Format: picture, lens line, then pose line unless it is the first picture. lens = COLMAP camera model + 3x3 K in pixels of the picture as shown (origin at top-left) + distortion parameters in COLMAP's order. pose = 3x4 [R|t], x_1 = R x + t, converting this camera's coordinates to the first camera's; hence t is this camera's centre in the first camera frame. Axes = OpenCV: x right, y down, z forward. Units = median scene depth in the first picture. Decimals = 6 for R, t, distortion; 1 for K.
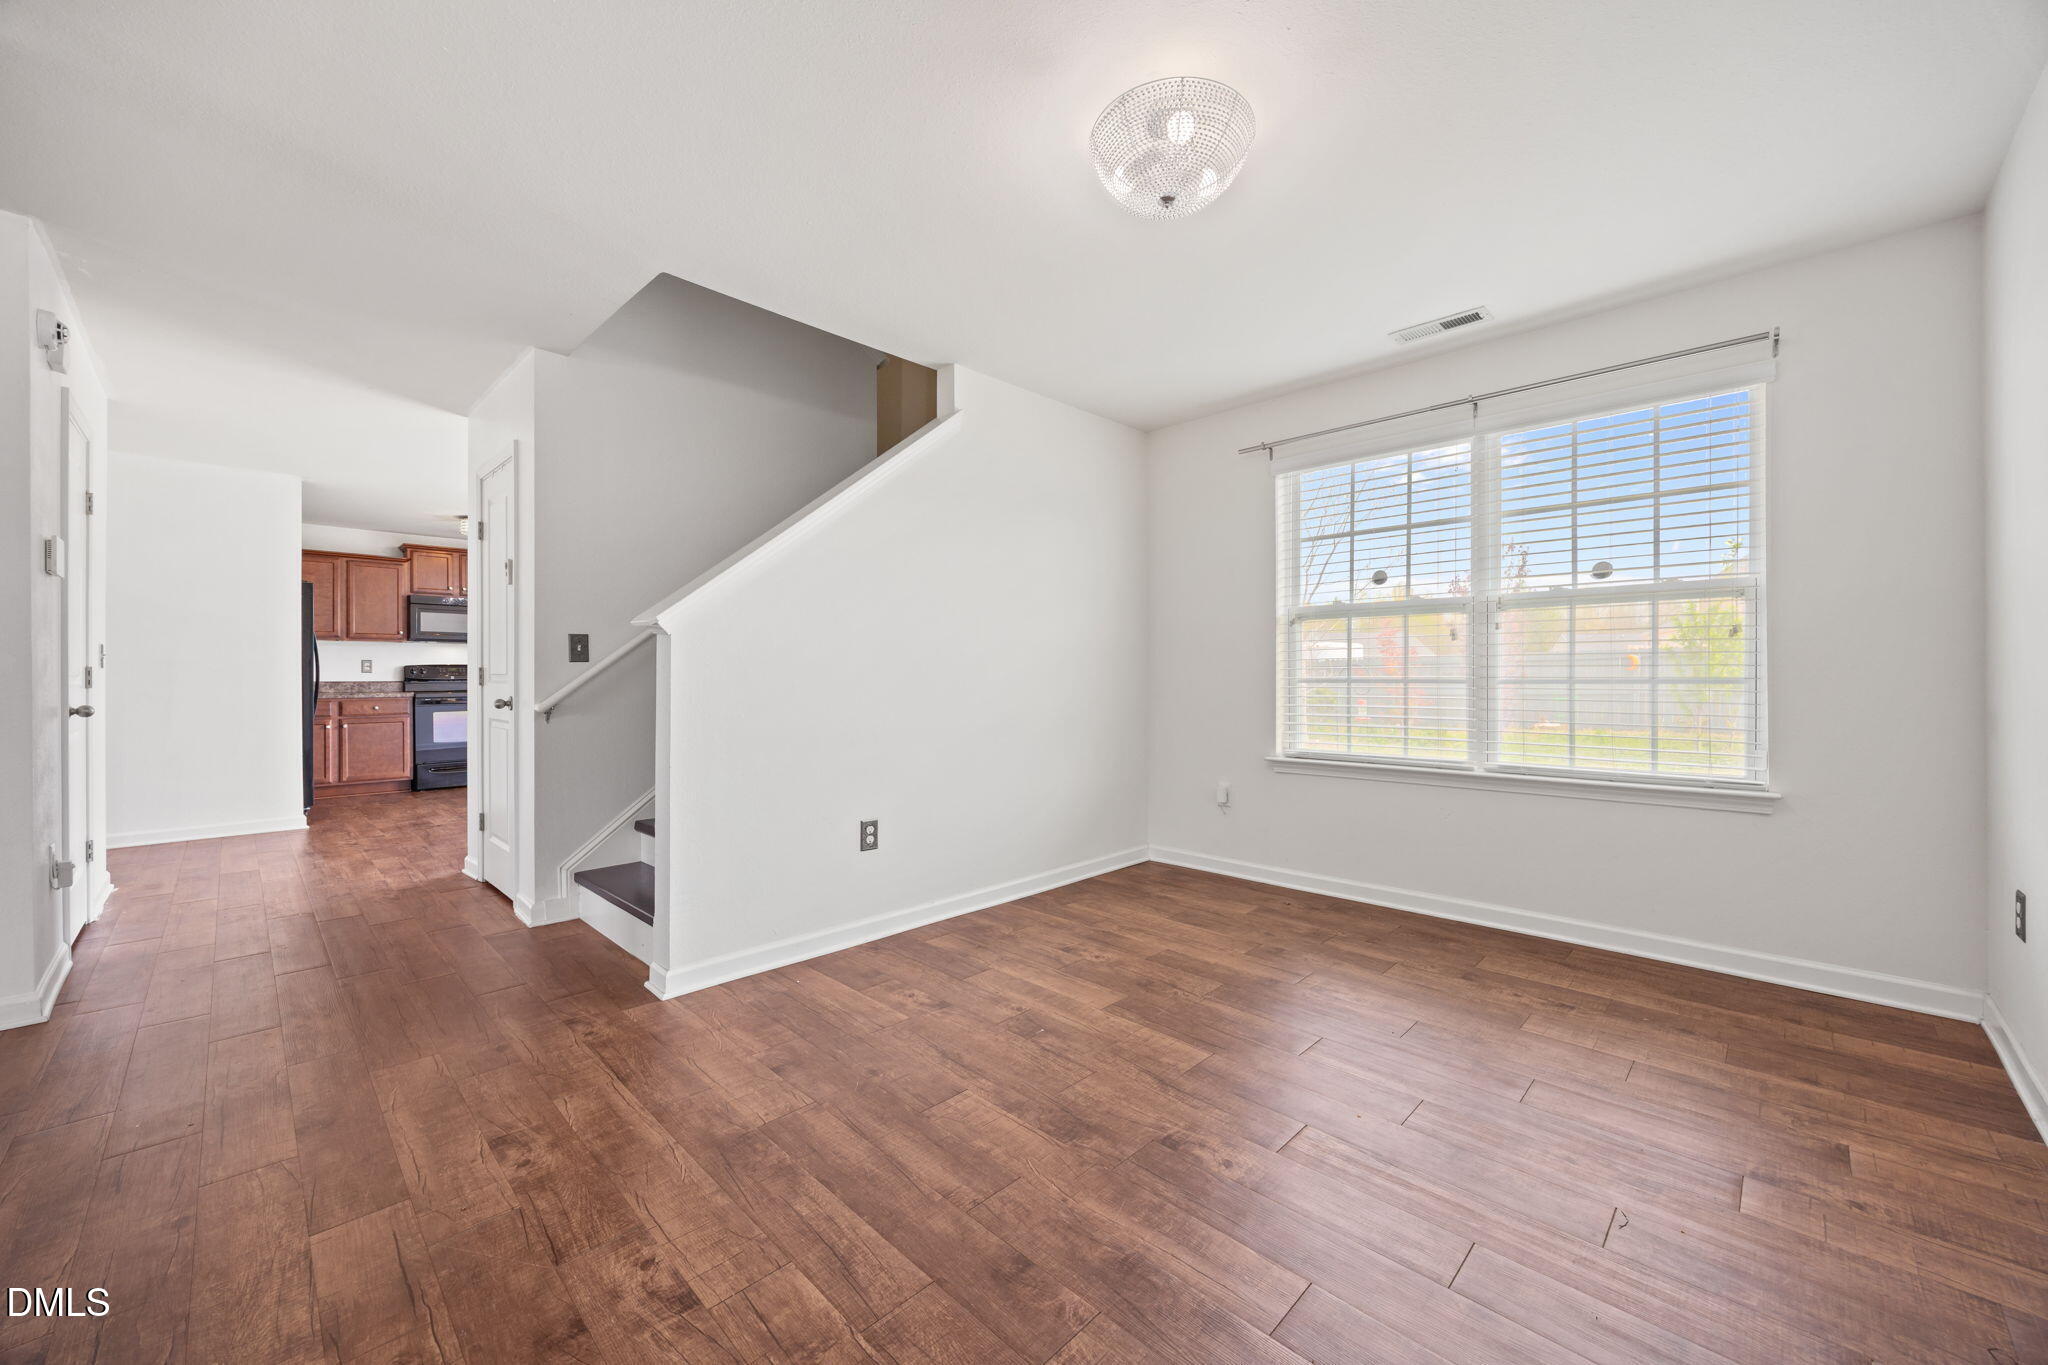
lens RADIAL K [[781.4, 0, 1032.3], [0, 781.4, 674.2], [0, 0, 1]] dist [0.001238, 0.000157]
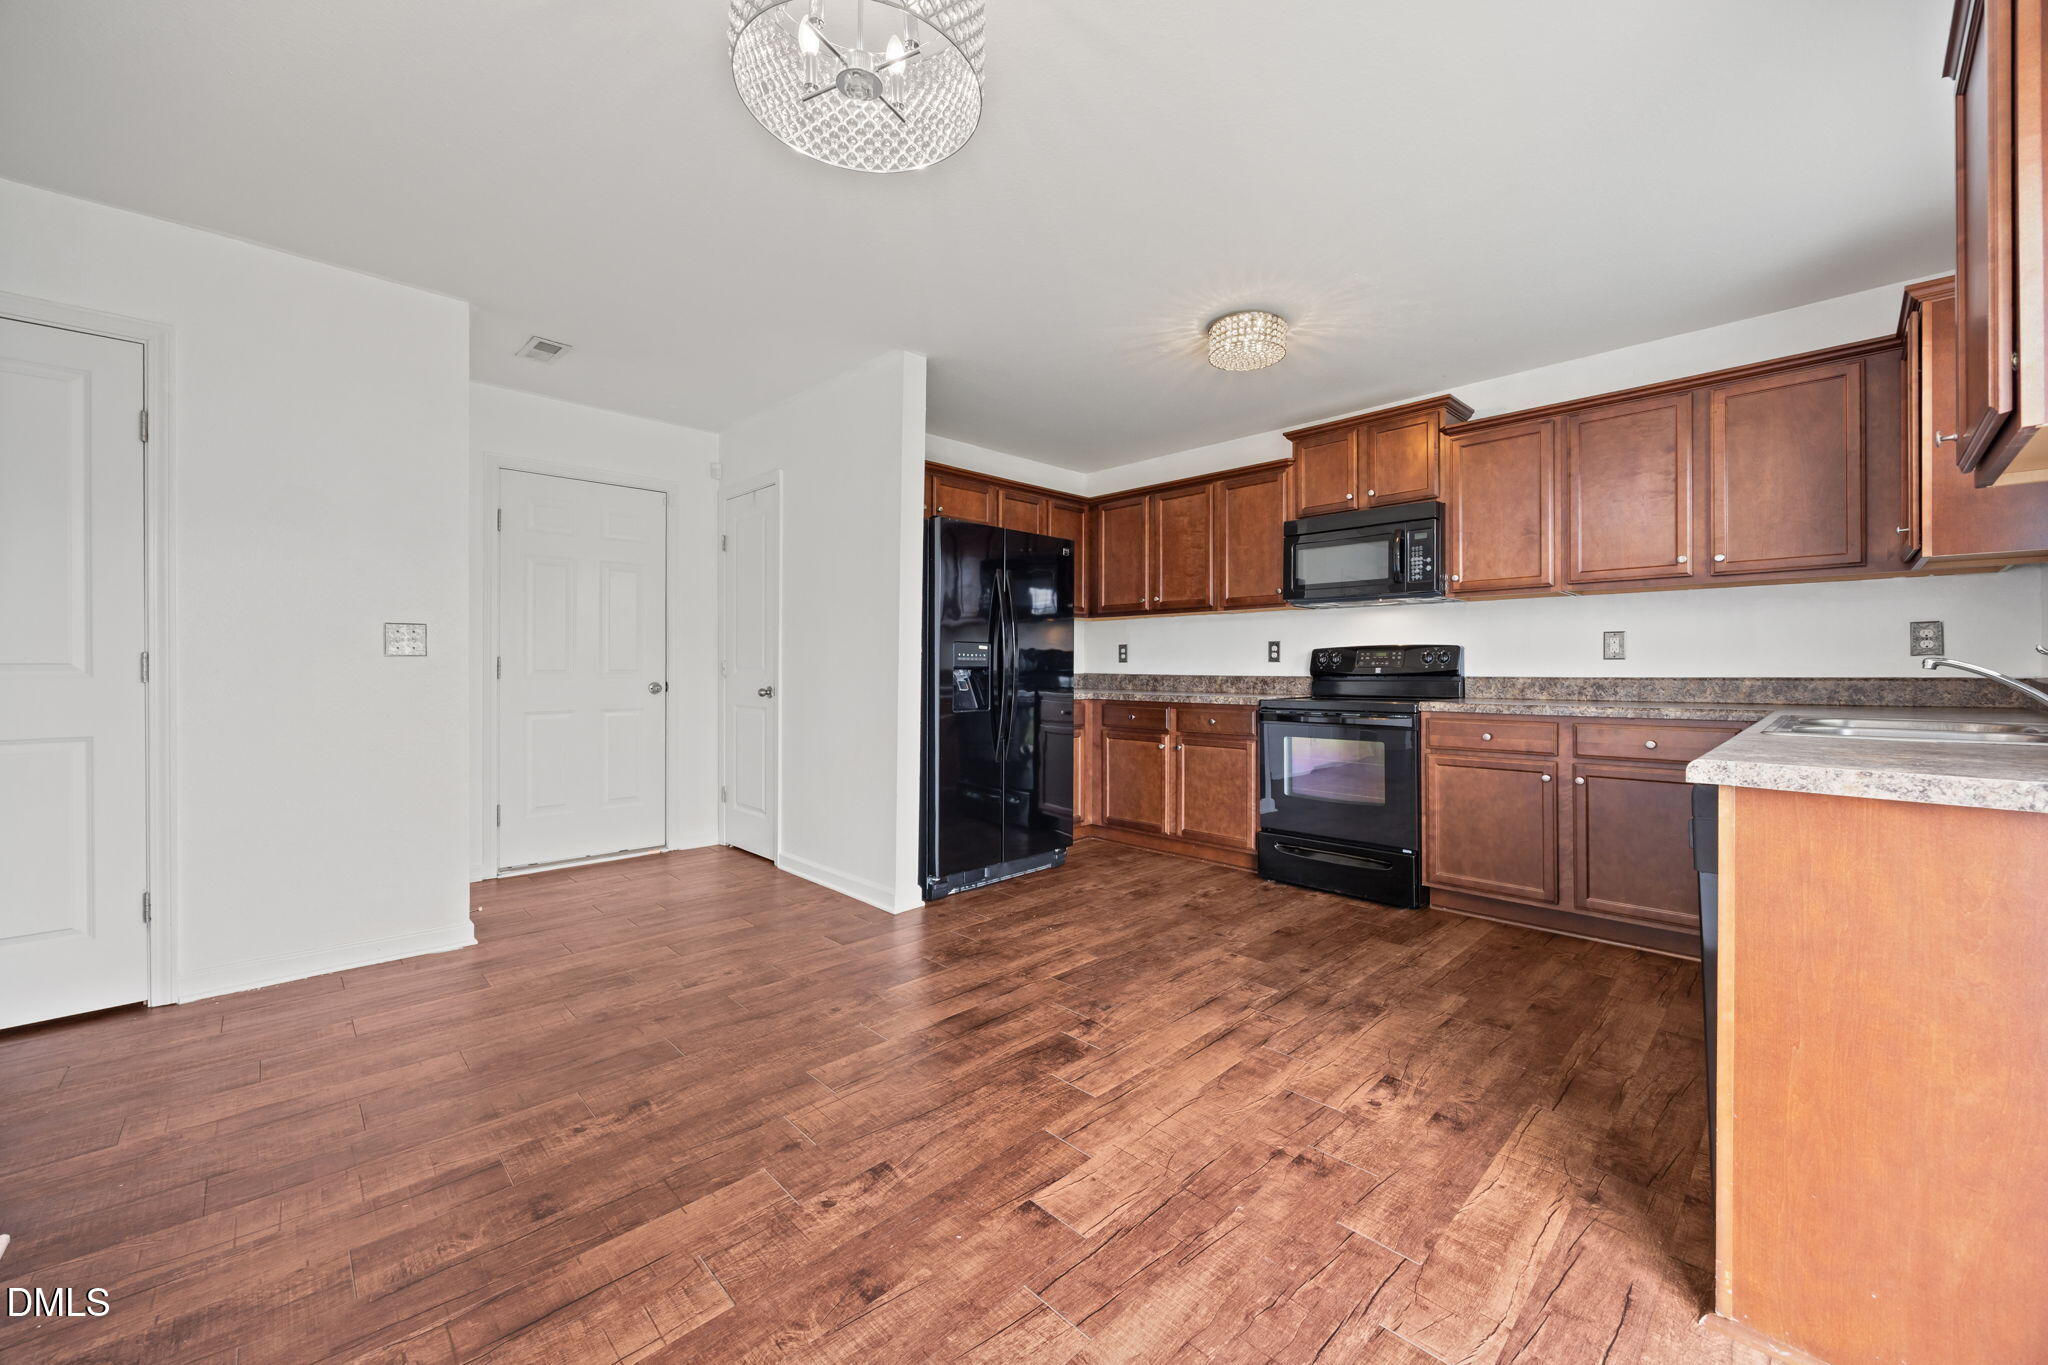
lens RADIAL K [[781.4, 0, 1032.3], [0, 781.4, 674.2], [0, 0, 1]] dist [0.001238, 0.000157]
pose [[-0.025899, 0.012269, -0.999589, -0.238296], [-0.001745, 0.999923, 0.012318, 0.000243], [0.999663, 0.002063, -0.025875, 0.849406]]
